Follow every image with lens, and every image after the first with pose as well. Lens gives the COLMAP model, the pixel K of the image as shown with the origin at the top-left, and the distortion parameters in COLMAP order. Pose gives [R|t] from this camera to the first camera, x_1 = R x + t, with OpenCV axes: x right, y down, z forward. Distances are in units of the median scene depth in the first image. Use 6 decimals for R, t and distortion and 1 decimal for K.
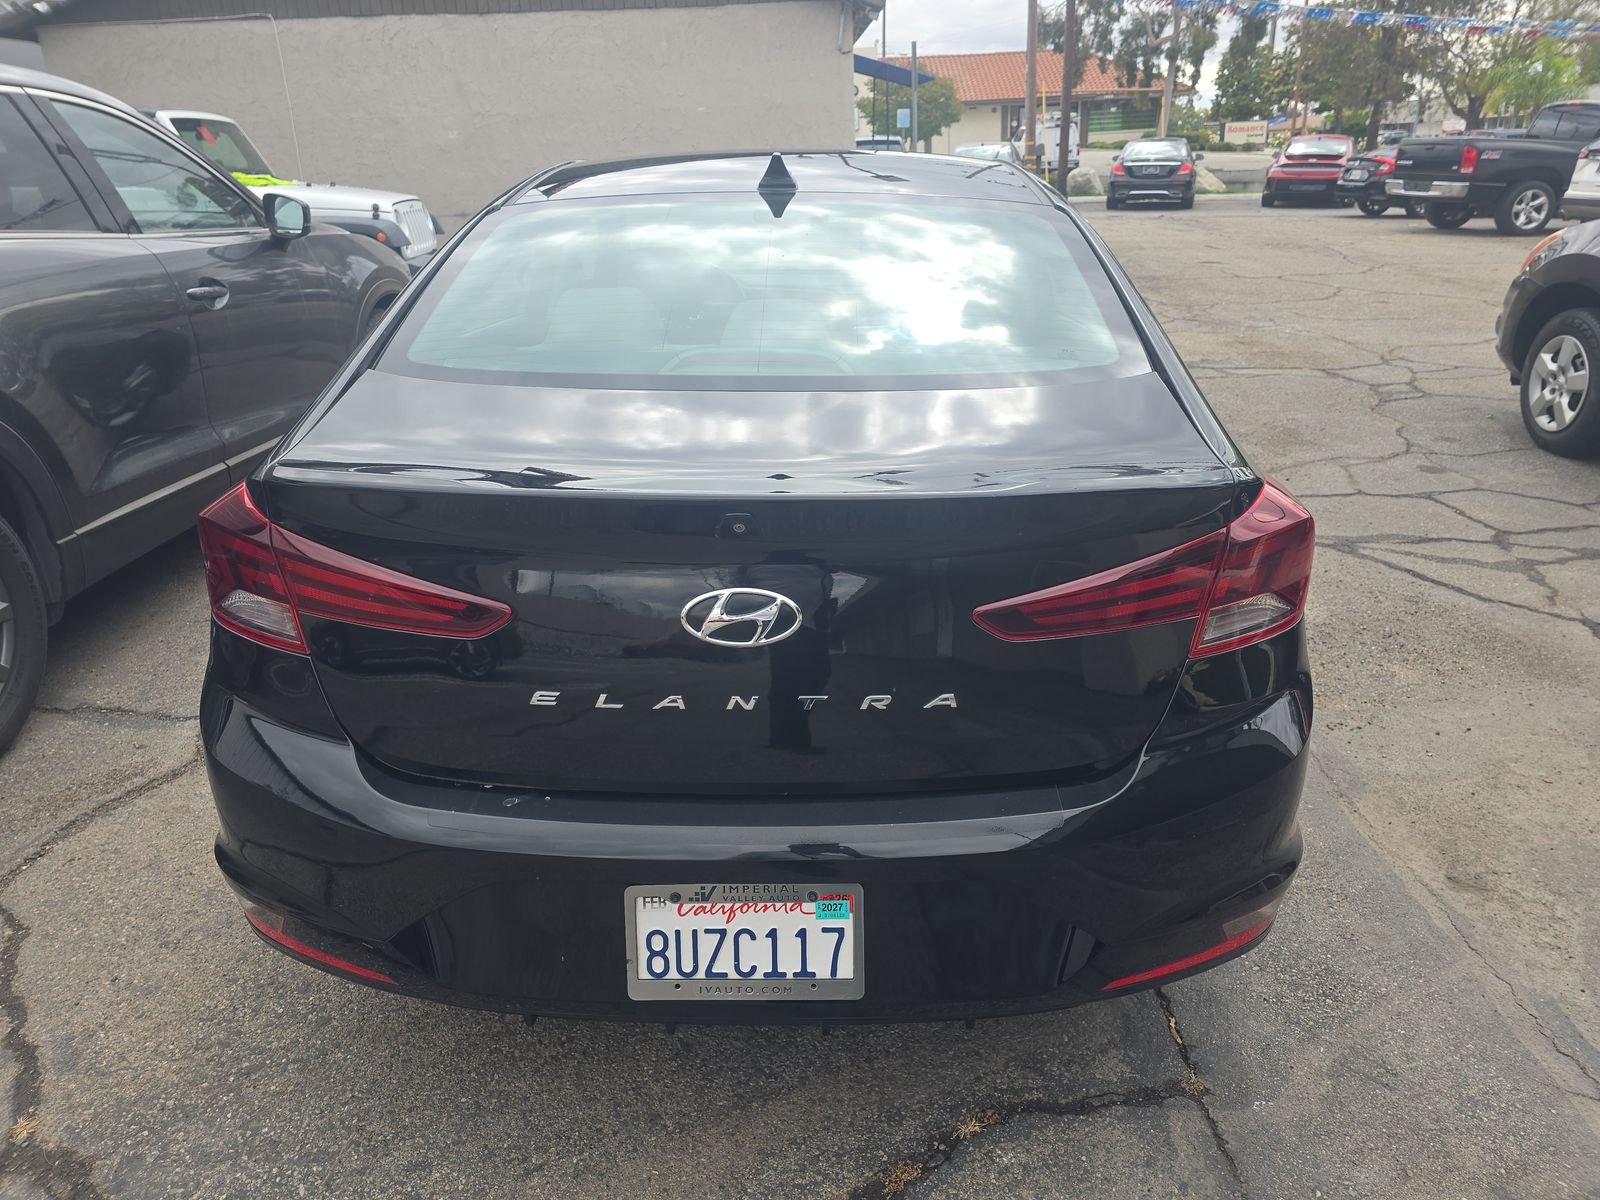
lens RADIAL K [[1075.4, 0, 811.8], [0, 1075.4, 595.9], [0, 0, 1]] dist [0.056792, -0.053439]
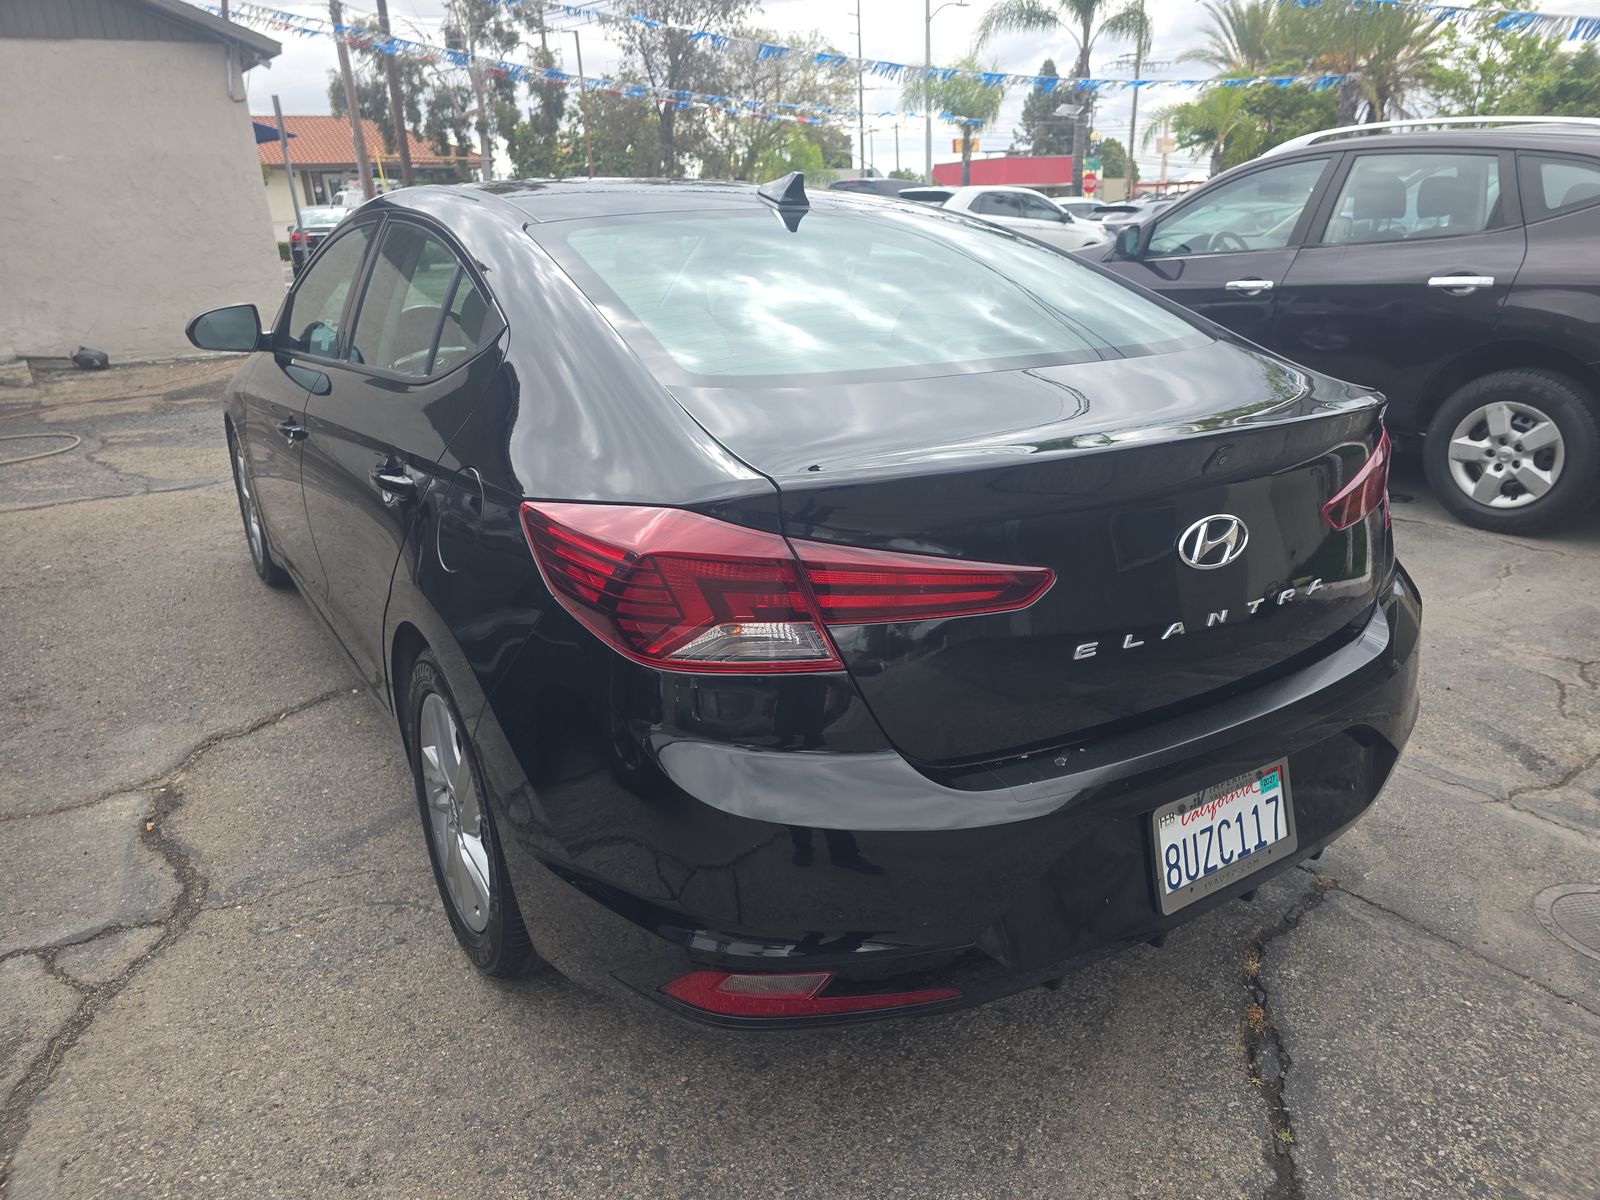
lens RADIAL K [[1075.4, 0, 811.8], [0, 1075.4, 595.9], [0, 0, 1]] dist [0.056792, -0.053439]
pose [[0.830736, -0.182080, 0.526046, -0.127885], [0.211411, 0.977387, 0.004440, -0.002310], [-0.514959, 0.107524, 0.850444, 0.030370]]
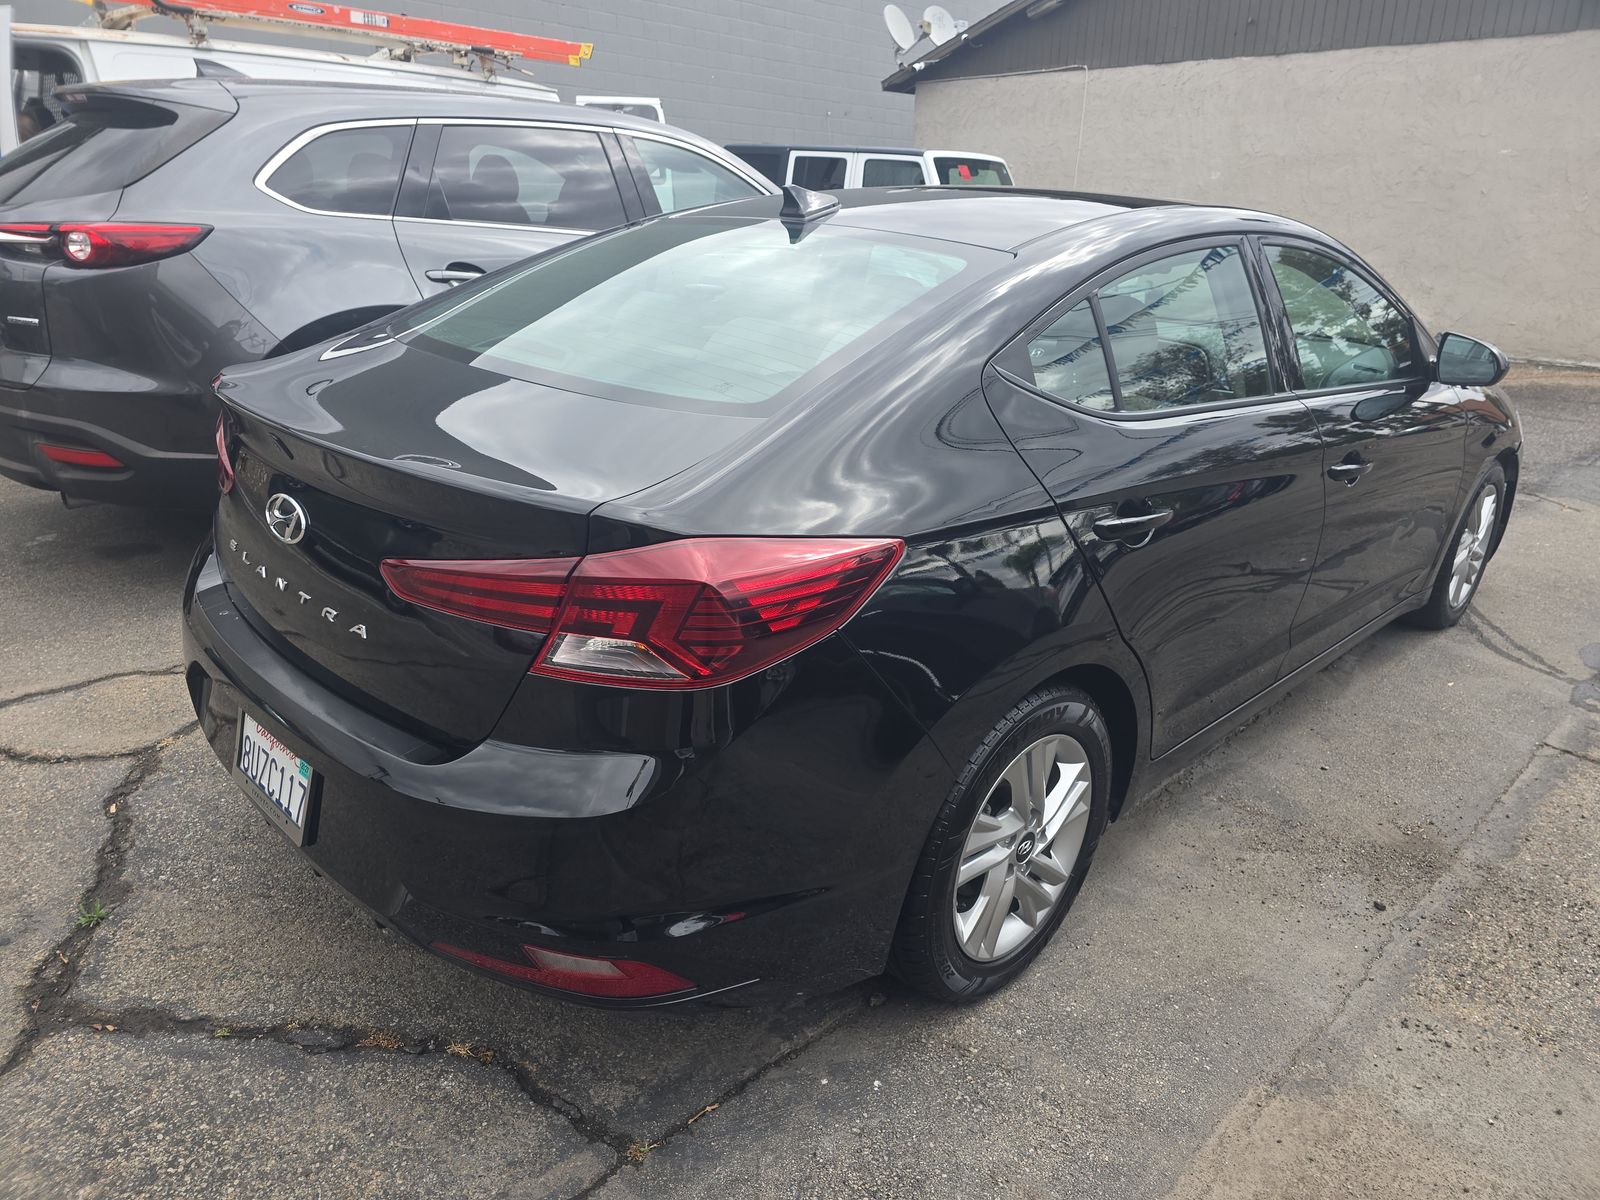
lens RADIAL K [[1075.4, 0, 811.8], [0, 1075.4, 595.9], [0, 0, 1]] dist [0.056792, -0.053439]
pose [[0.719178, 0.273515, -0.638728, 0.155016], [-0.294674, 0.952562, 0.076115, -0.021733], [0.629246, 0.133476, 0.765659, 0.050299]]
